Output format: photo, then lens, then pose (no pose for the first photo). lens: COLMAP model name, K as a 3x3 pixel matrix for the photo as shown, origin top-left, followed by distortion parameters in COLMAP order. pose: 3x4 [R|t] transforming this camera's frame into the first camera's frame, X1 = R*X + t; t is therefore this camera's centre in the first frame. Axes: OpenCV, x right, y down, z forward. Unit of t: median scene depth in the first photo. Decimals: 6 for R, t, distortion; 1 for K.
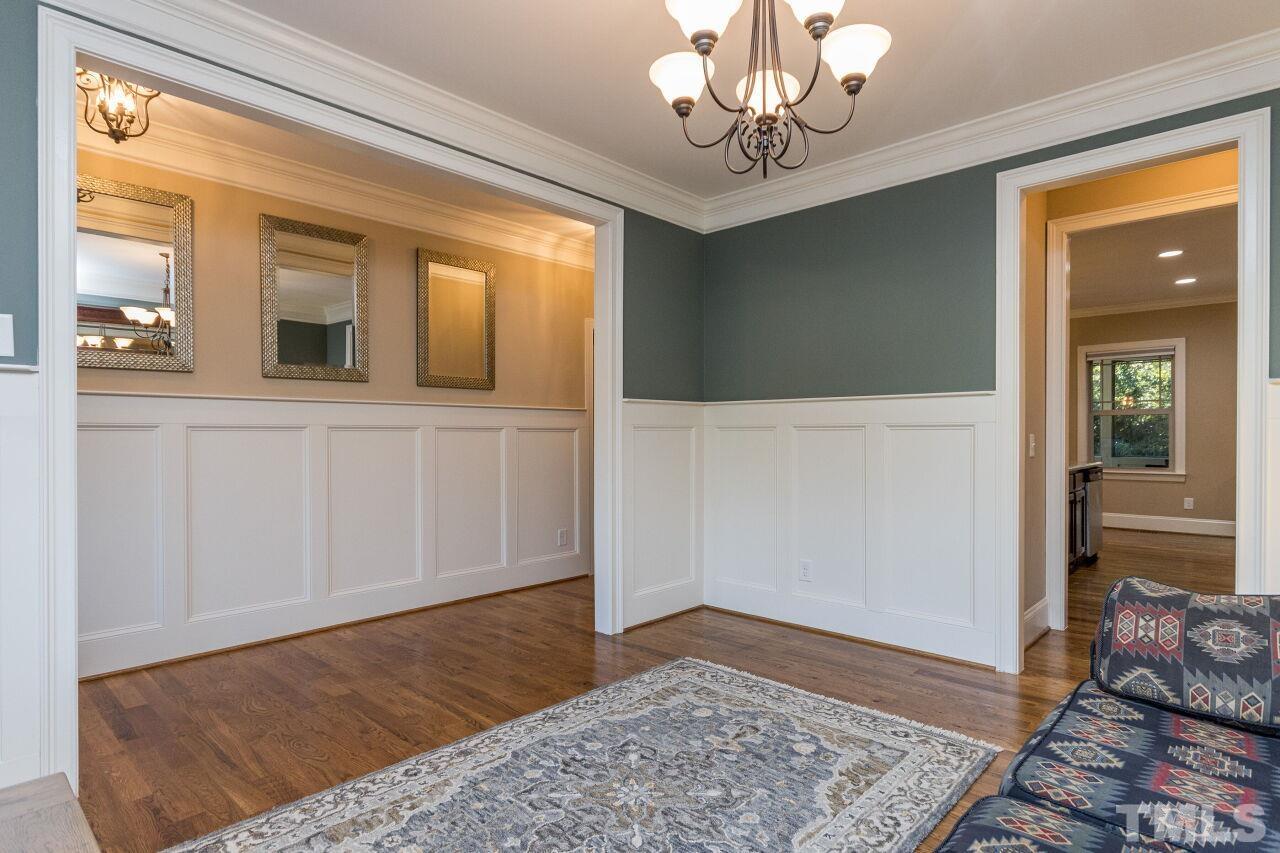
lens RADIAL K [[678.6, 0, 640.3], [0, 678.6, 446.6], [0, 0, 1]] dist [0.002106, 0.000379]
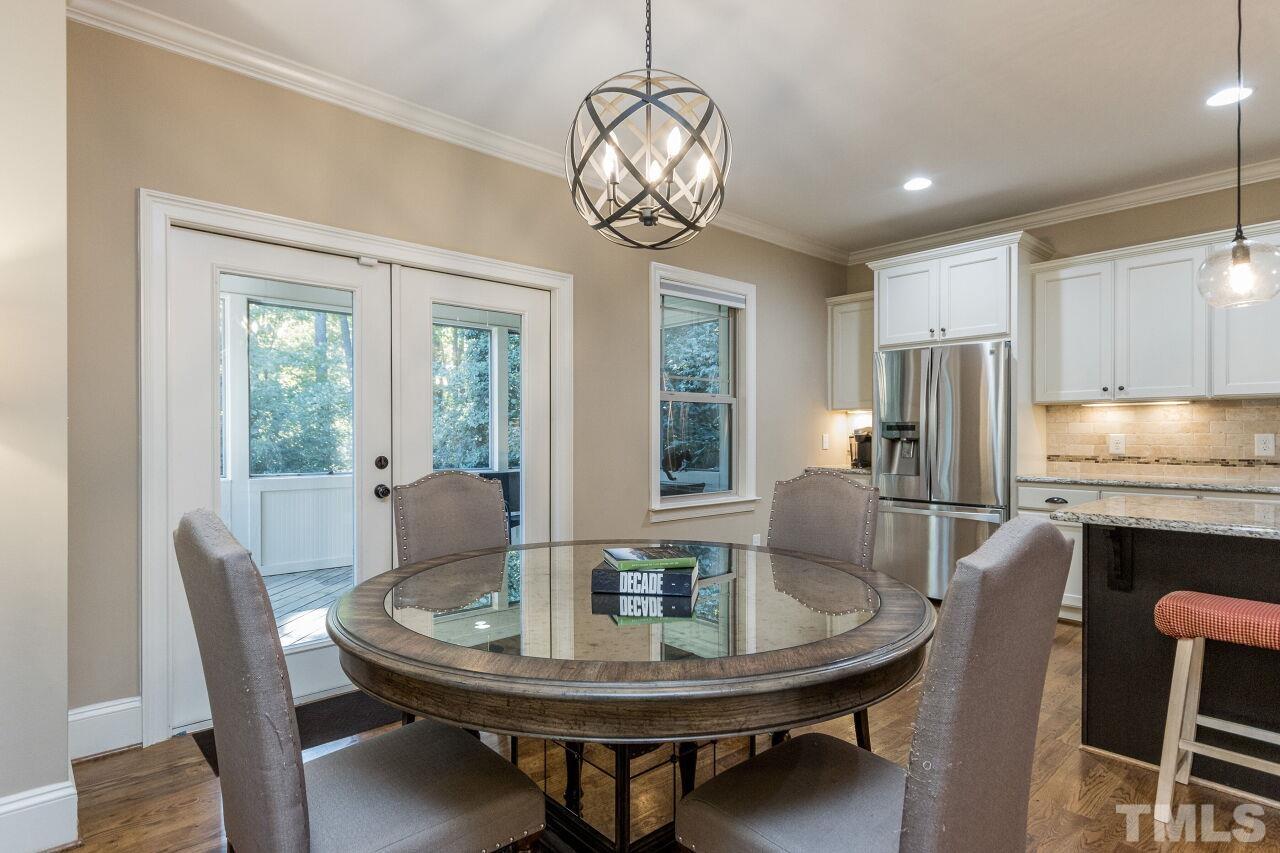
lens RADIAL K [[663.6, 0, 645.6], [0, 663.6, 435.2], [0, 0, 1]] dist [0.011825, 0.000239]
pose [[0.077621, -0.003856, 0.996975, 0.149283], [-0.000360, 0.999992, 0.003895, -0.019230], [-0.996983, -0.000661, 0.077619, 0.938494]]
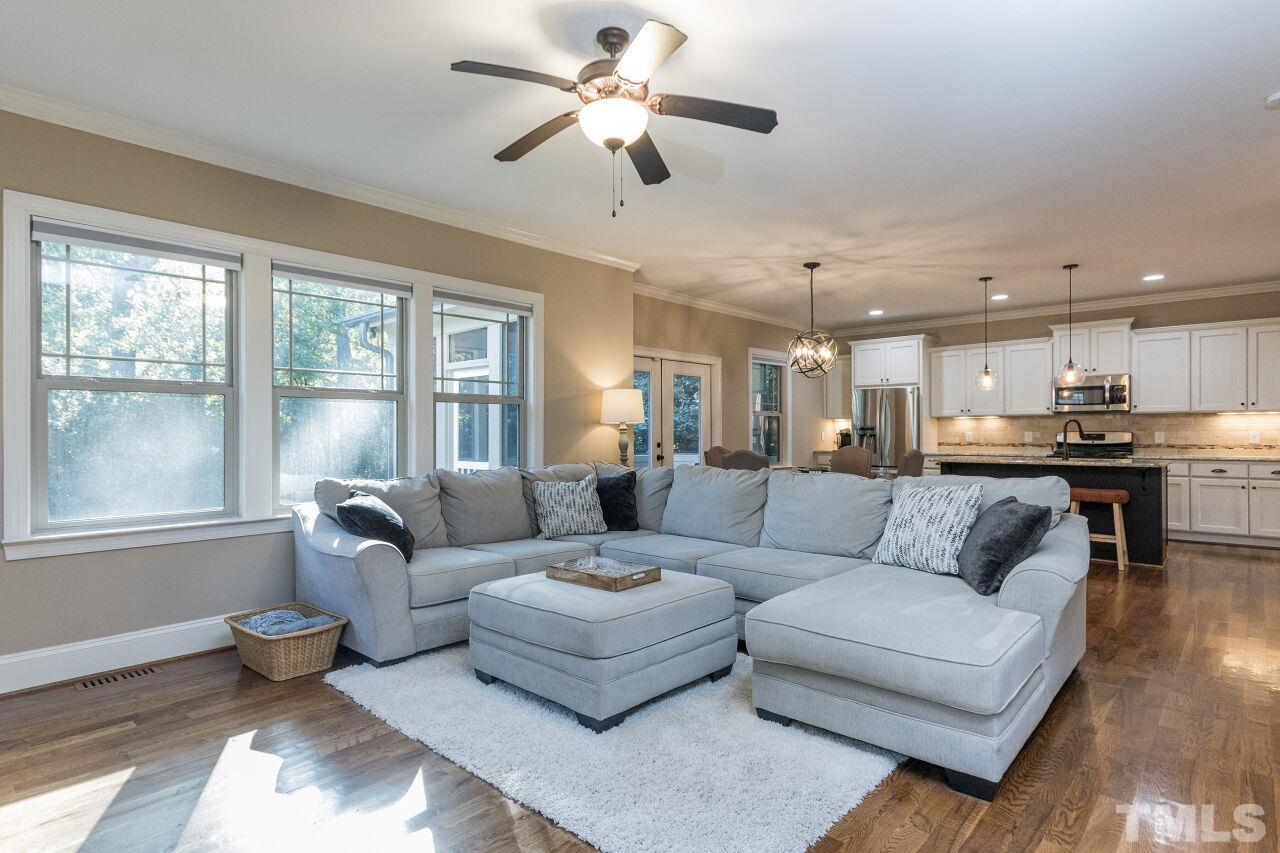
lens RADIAL K [[664.3, 0, 640.9], [0, 664.3, 431.6], [0, 0, 1]] dist [0.012719, -0.000158]
pose [[-0.012263, 0.000064, 0.999925, -0.338660], [0.002024, 0.999998, -0.000039, -0.019844], [-0.999923, 0.002023, -0.012263, 1.140867]]
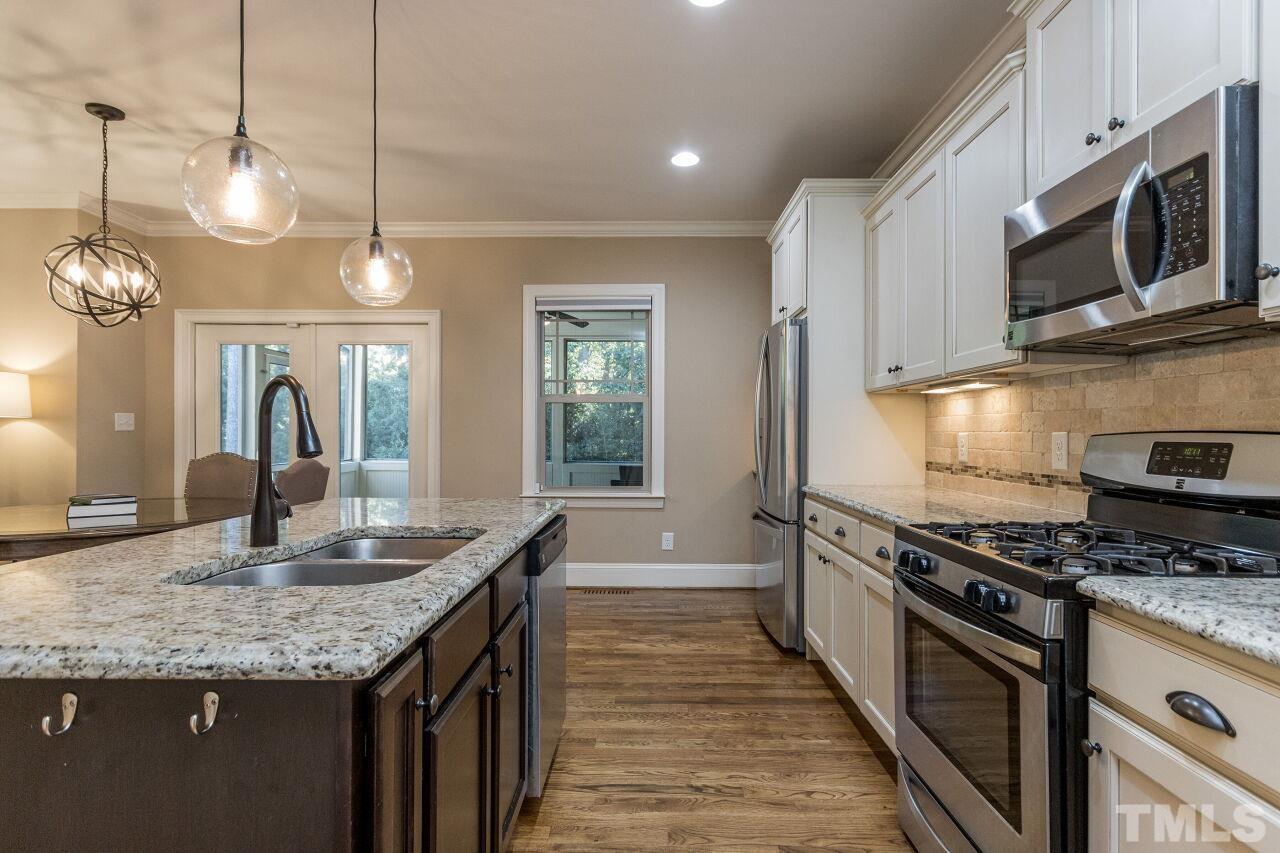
lens RADIAL K [[666.9, 0, 640.0], [0, 666.9, 426.5], [0, 0, 1]] dist [0.010983, 0.000342]
pose [[0.741117, 0.008200, 0.671326, 0.320855], [-0.003866, 0.999961, -0.007946, -0.018088], [-0.671364, 0.003294, 0.741120, 0.486741]]
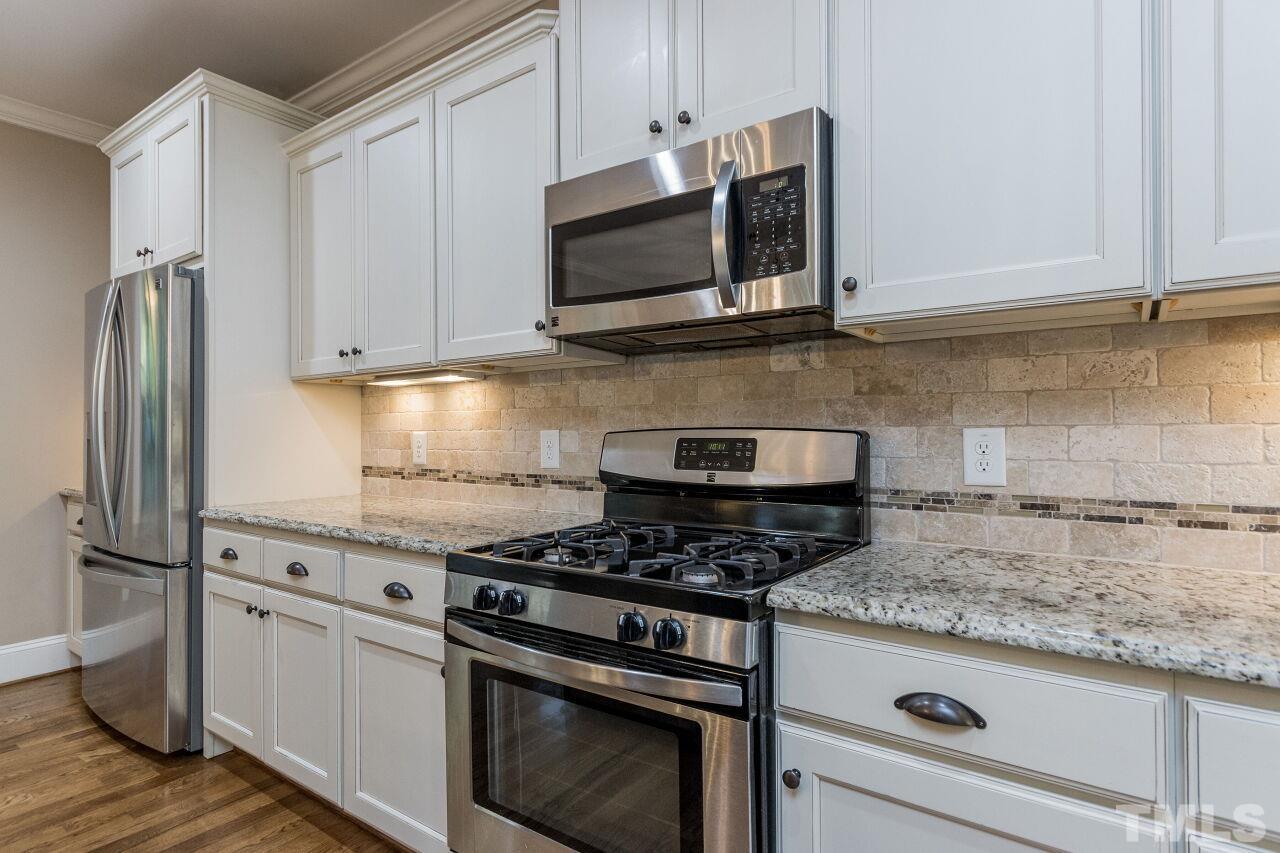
lens RADIAL K [[671.0, 0, 635.7], [0, 671.0, 425.5], [0, 0, 1]] dist [0.008074, 0.000313]
pose [[-0.119258, 0.009705, 0.992816, 0.360375], [0.003973, 0.999949, -0.009297, -0.017801], [-0.992855, 0.002836, -0.119290, 0.568011]]
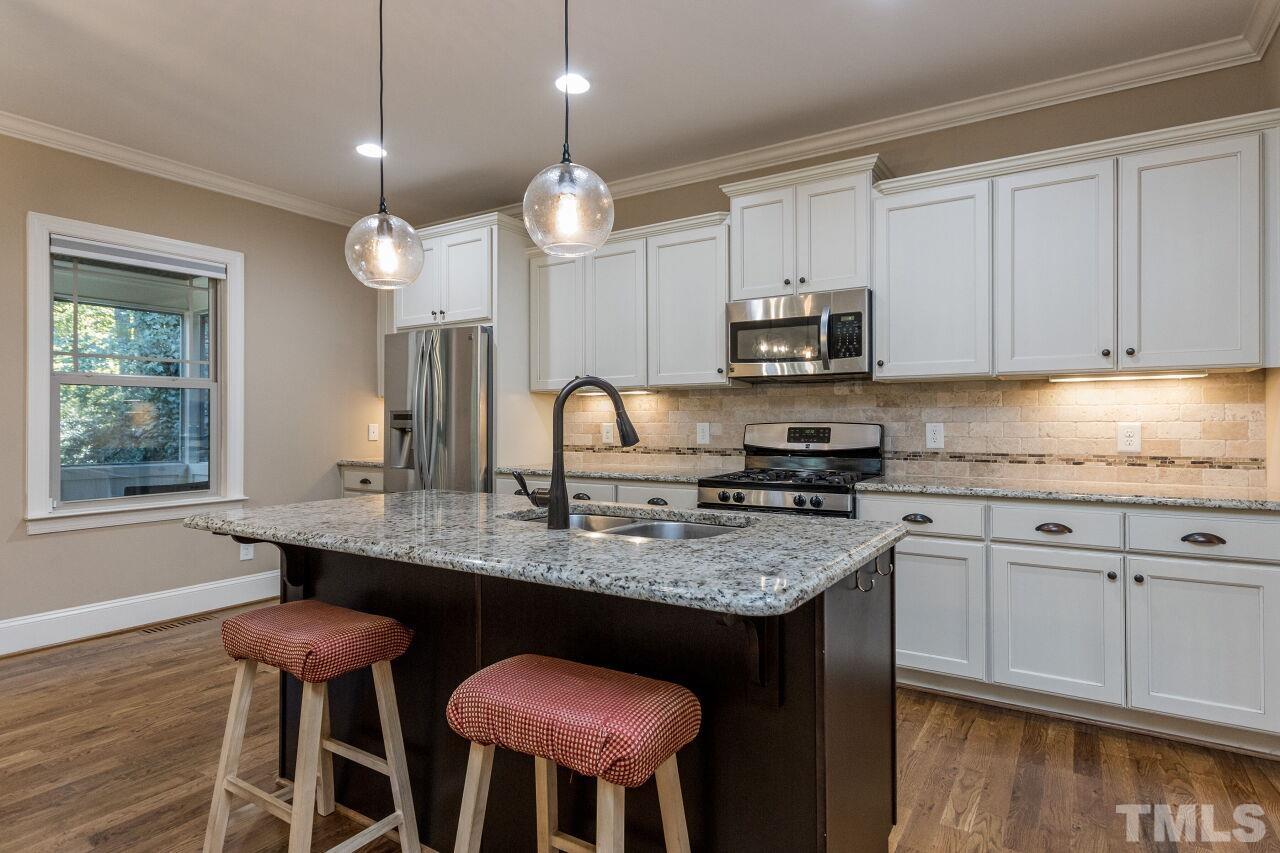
lens RADIAL K [[681.1, 0, 648.5], [0, 681.1, 419.9], [0, 0, 1]] dist [0.011369, 0.000894]
pose [[-0.187016, 0.003330, 0.982351, 0.167562], [0.001545, 0.999994, -0.003096, -0.019267], [-0.982356, 0.000939, -0.187020, 0.693119]]
